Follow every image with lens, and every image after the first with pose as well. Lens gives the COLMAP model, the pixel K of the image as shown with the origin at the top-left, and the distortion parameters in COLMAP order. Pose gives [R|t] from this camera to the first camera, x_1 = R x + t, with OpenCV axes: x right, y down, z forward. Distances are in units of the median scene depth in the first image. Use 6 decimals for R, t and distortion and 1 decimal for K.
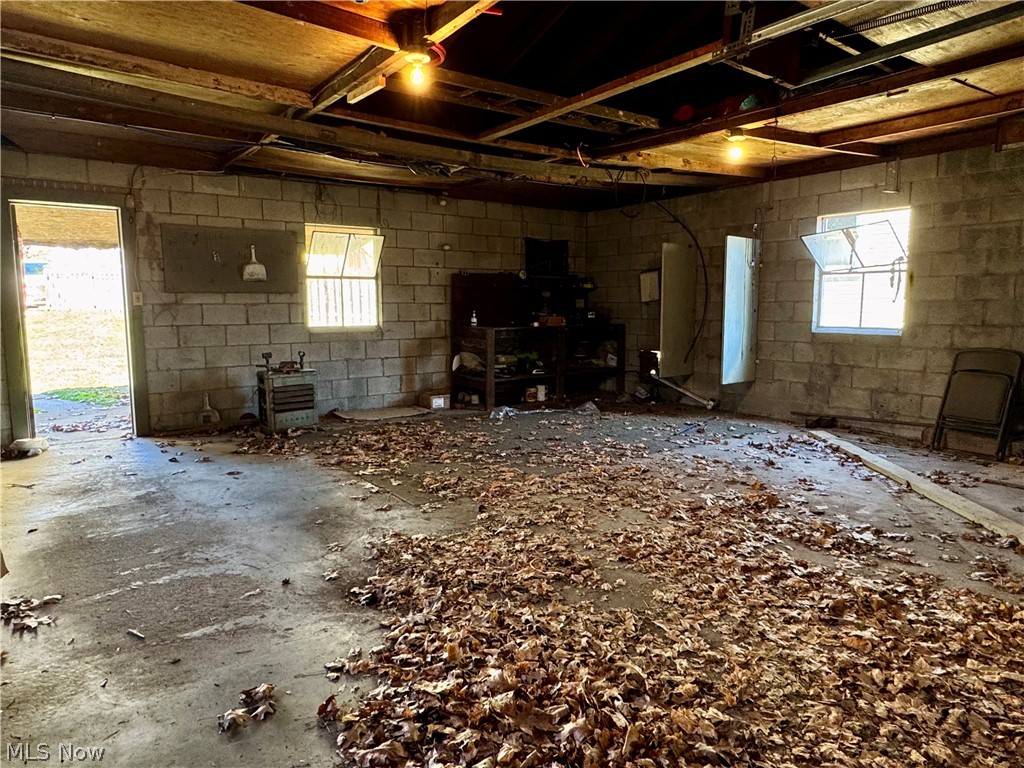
lens RADIAL K [[644.4, 0, 513.5], [0, 644.4, 386.3], [0, 0, 1]] dist [-0.004474, 0.002482]
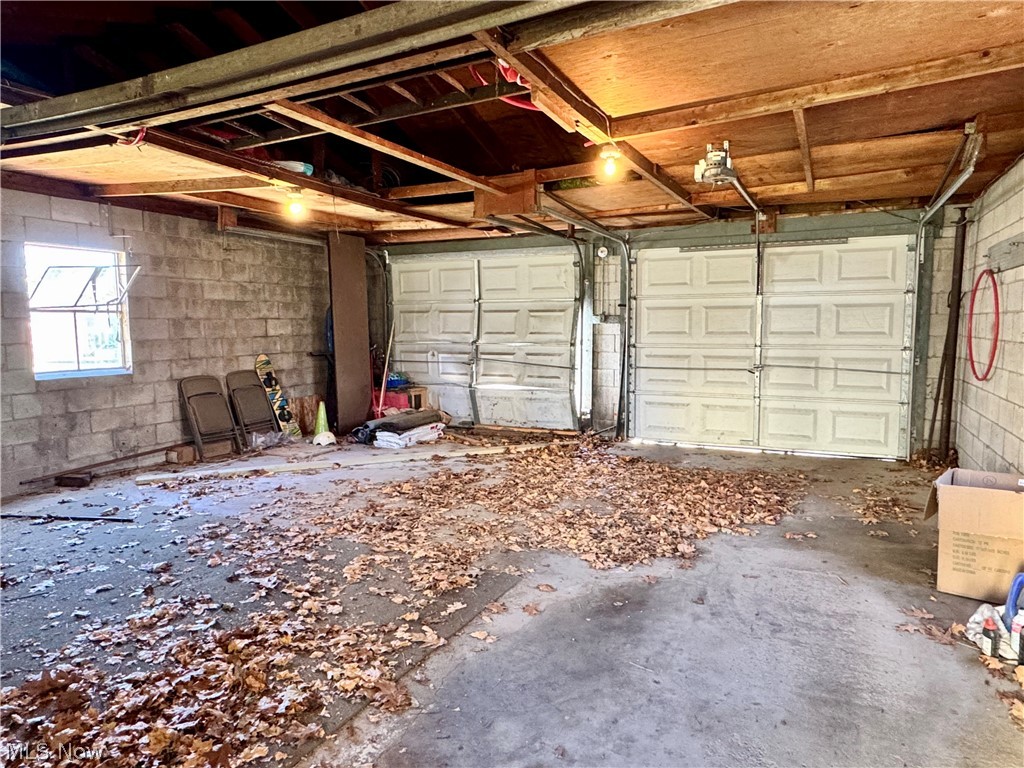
lens RADIAL K [[644.4, 0, 511.3], [0, 644.4, 382.2], [0, 0, 1]] dist [-0.004474, 0.002482]
pose [[-0.446377, -0.077727, 0.891463, -0.628543], [0.119312, 0.982156, 0.145377, -0.146812], [-0.886855, 0.171255, -0.429139, 0.923456]]
